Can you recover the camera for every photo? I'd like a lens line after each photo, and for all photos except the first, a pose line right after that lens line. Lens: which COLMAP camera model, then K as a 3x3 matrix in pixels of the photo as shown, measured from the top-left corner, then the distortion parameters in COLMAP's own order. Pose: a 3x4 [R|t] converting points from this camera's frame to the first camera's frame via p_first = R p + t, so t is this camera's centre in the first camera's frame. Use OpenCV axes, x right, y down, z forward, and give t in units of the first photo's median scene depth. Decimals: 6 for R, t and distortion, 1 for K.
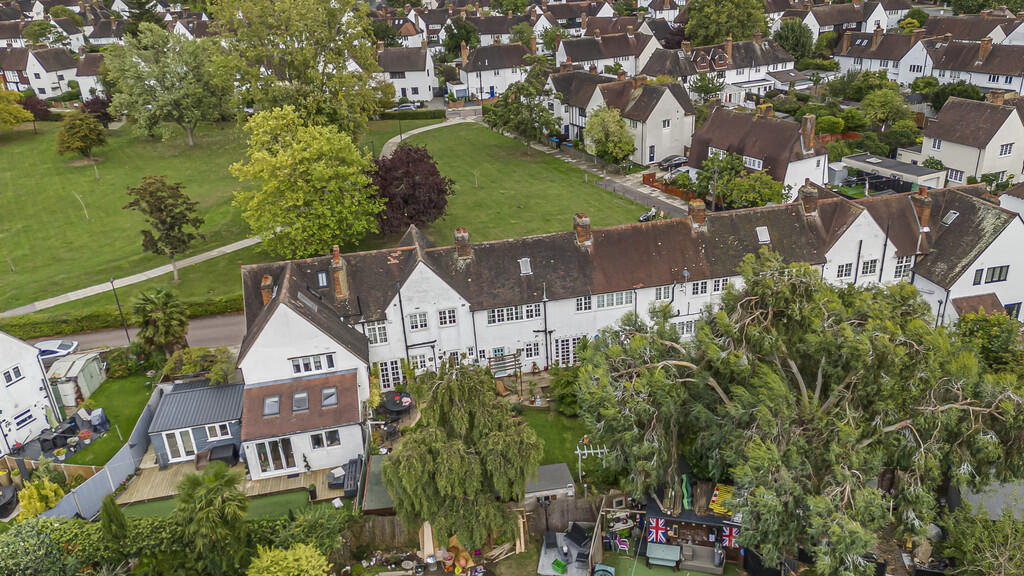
lens RADIAL K [[753.4, 0, 514.5], [0, 753.4, 288.4], [0, 0, 1]] dist [0.066926, -0.054027]
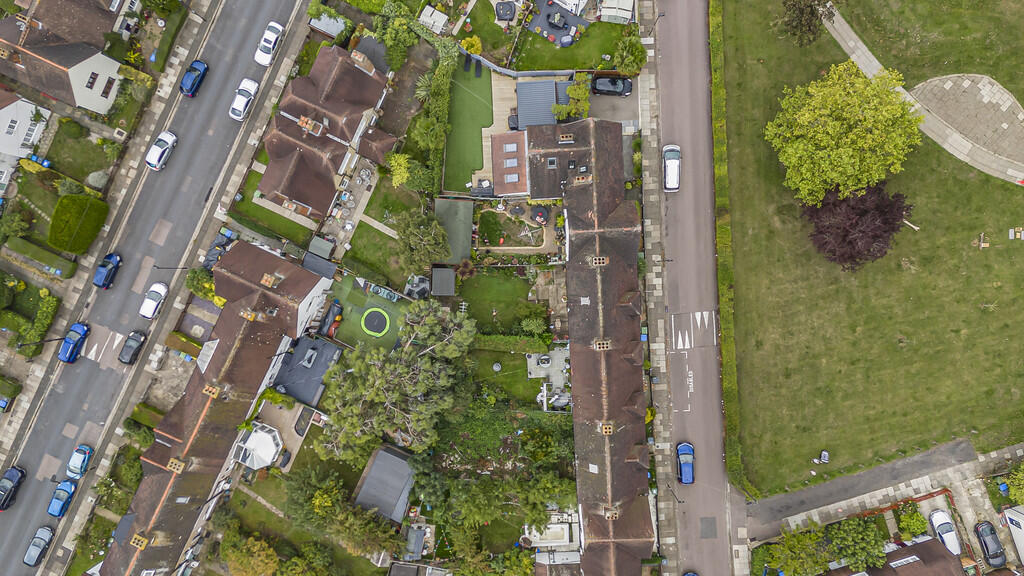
lens RADIAL K [[753.4, 0, 514.5], [0, 753.4, 292.0], [0, 0, 1]] dist [0.066926, -0.054027]
pose [[-0.147506, 0.985311, 0.086043, -0.109010], [-0.371062, -0.135770, 0.918629, -1.319242], [0.916818, 0.103577, 0.385639, 0.275768]]
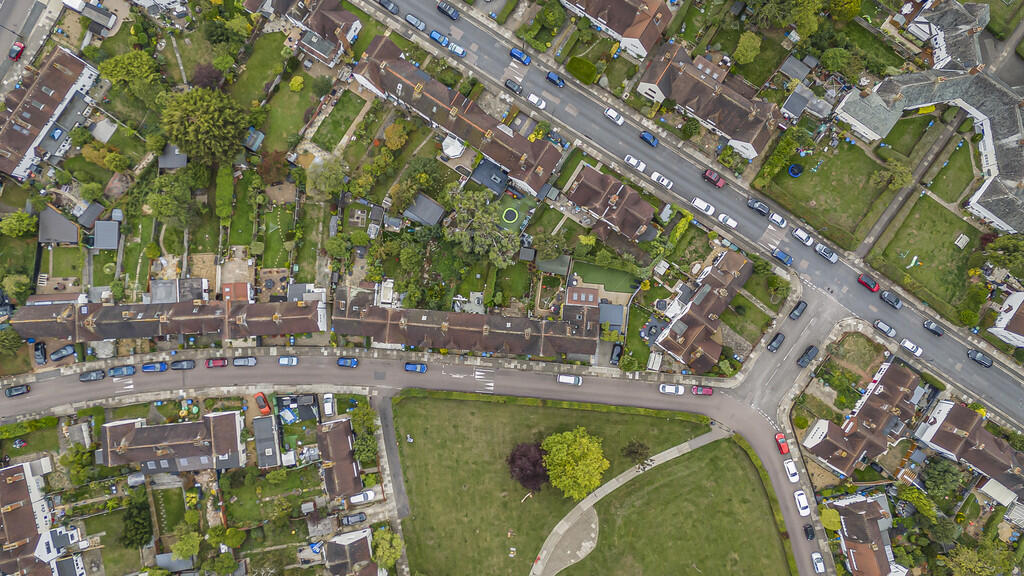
lens RADIAL K [[753.4, 0, 510.2], [0, 753.4, 289.9], [0, 0, 1]] dist [0.066926, -0.054027]
pose [[-0.959194, -0.275046, 0.065549, -0.145164], [0.161855, -0.344027, 0.924905, -2.662957], [-0.231841, 0.897773, 0.374506, -0.240883]]
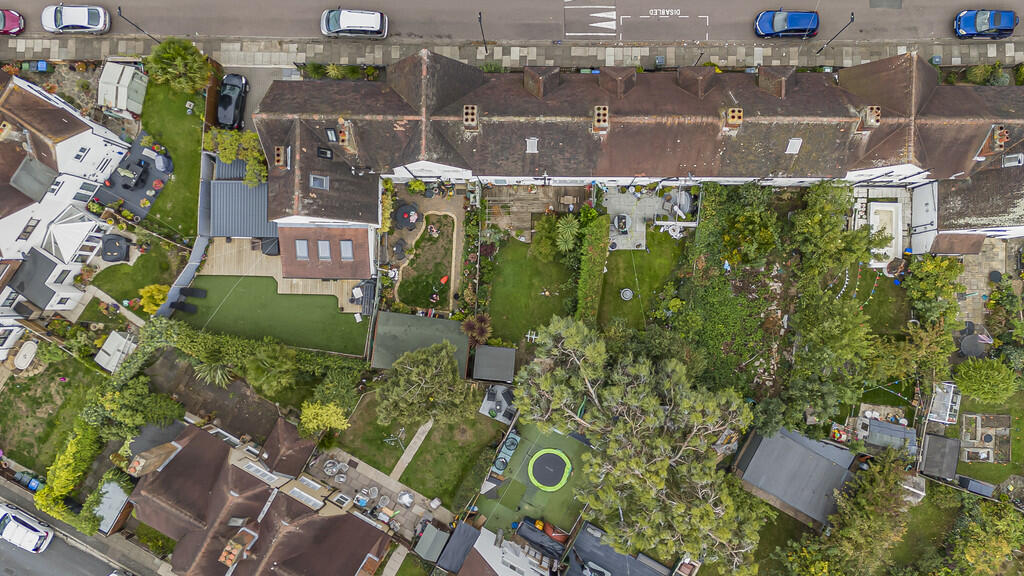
lens RADIAL K [[753.4, 0, 516.9], [0, 753.4, 291.7], [0, 0, 1]] dist [0.066926, -0.054027]
pose [[0.976844, 0.213042, 0.019721, 0.015605], [-0.106362, 0.403567, 0.908747, -0.825537], [0.185643, -0.889801, 0.416882, 0.397262]]
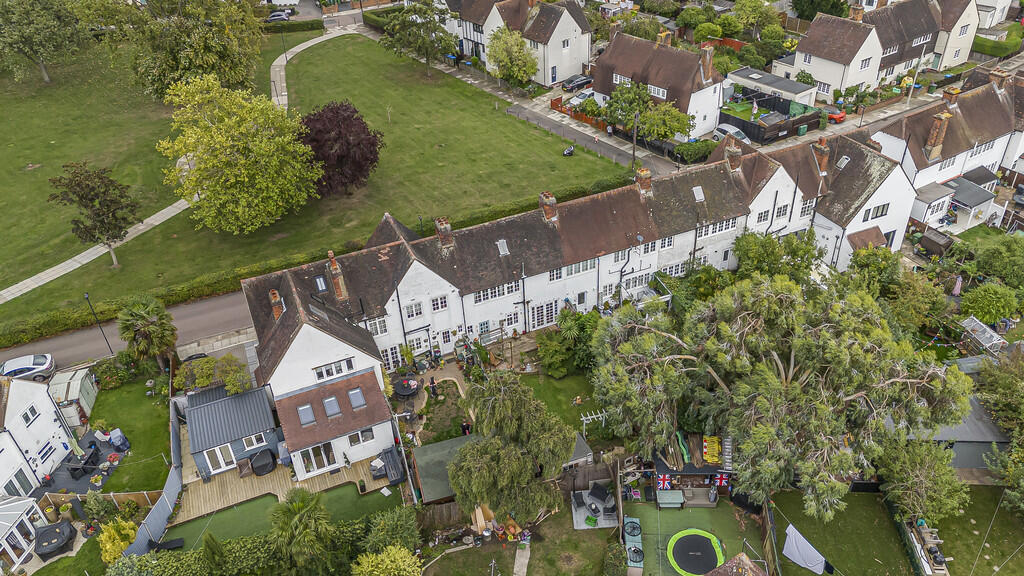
lens RADIAL K [[753.4, 0, 514.7], [0, 753.4, 291.3], [0, 0, 1]] dist [0.066926, -0.054027]
pose [[0.976934, -0.112660, 0.181404, -0.169216], [0.076704, 0.977946, 0.194265, -0.173160], [-0.199289, -0.175870, 0.964030, -0.070438]]
